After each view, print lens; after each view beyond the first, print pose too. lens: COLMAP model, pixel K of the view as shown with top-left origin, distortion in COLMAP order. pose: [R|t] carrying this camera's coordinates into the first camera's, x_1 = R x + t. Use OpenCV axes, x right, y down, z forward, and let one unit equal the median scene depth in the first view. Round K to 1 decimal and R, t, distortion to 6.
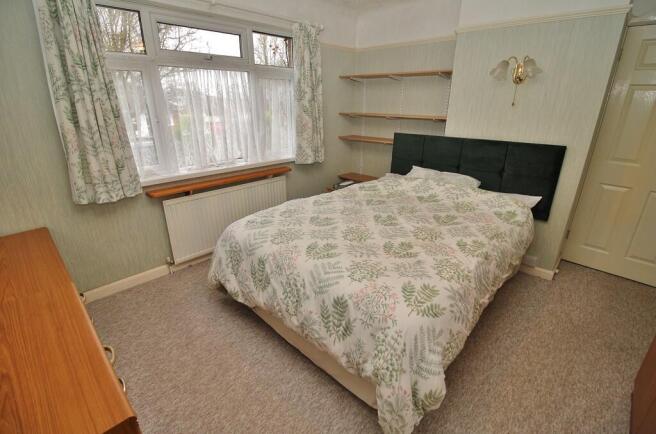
lens RADIAL K [[306.1, 0, 325.9], [0, 306.1, 216.2], [0, 0, 1]] dist [-0.001278, -0.000332]
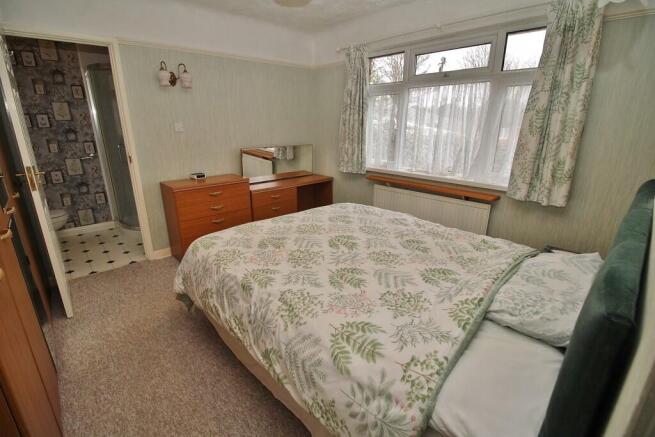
lens RADIAL K [[305.6, 0, 325.5], [0, 305.6, 216.9], [0, 0, 1]] dist [-0.001278, -0.000332]
pose [[-0.054999, 0.295167, -0.953862, 0.815047], [-0.358843, 0.885639, 0.294746, -0.234632], [0.931776, 0.358497, 0.057209, 0.709906]]
